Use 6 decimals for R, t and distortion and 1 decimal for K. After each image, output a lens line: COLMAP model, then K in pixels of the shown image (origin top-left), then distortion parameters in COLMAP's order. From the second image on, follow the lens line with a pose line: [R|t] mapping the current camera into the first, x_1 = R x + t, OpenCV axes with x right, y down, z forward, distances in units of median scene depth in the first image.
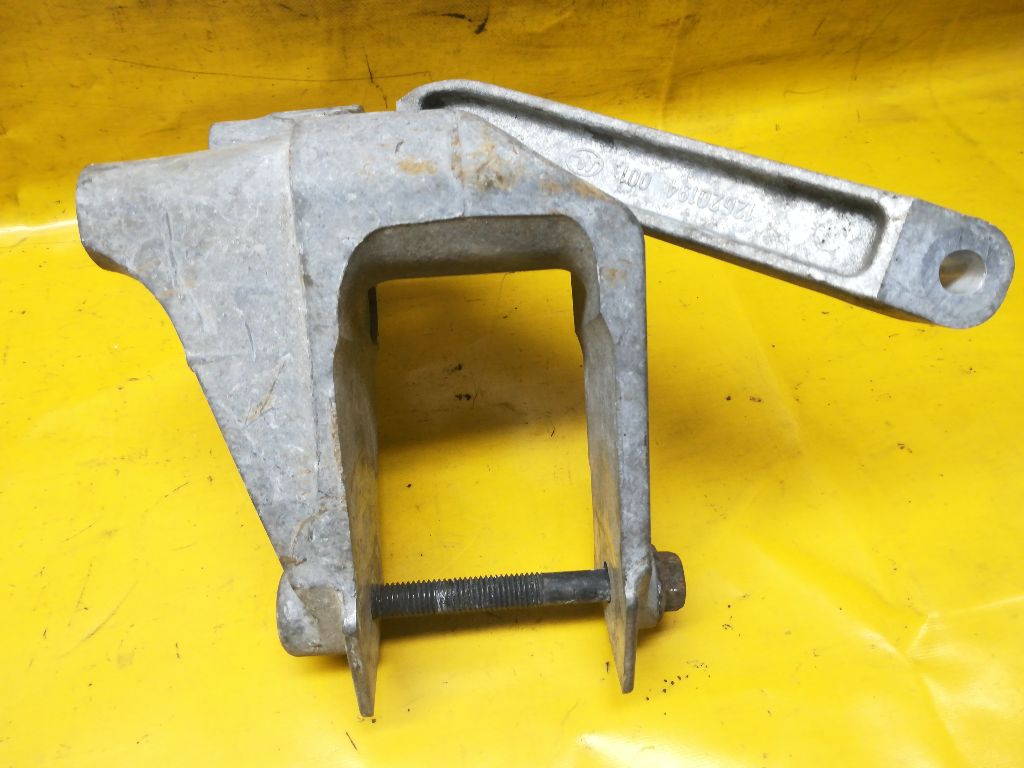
lens RADIAL K [[814.7, 0, 524.8], [0, 814.7, 377.5], [0, 0, 1]] dist [0.038229, -0.072739]
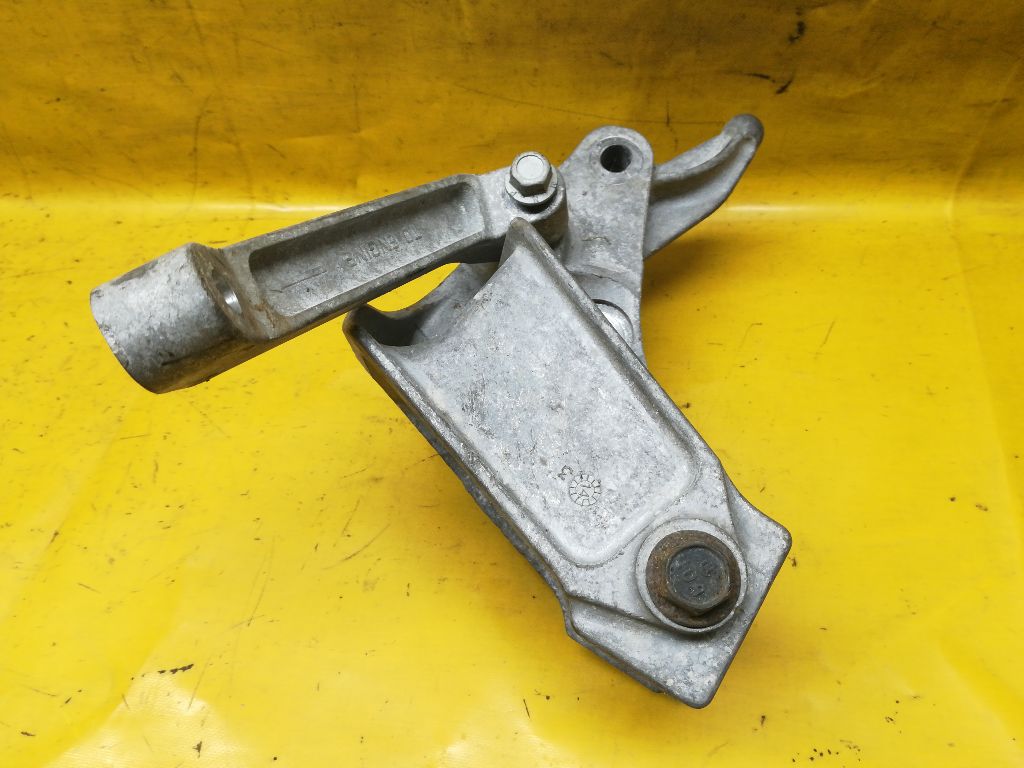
lens RADIAL K [[814.7, 0, 518.3], [0, 814.7, 382.8], [0, 0, 1]] dist [0.038229, -0.072739]
pose [[0.935782, 0.217207, -0.277728, 0.001773], [-0.208165, 0.976126, 0.062017, -0.058096], [0.284568, -0.000221, 0.958656, -0.092727]]
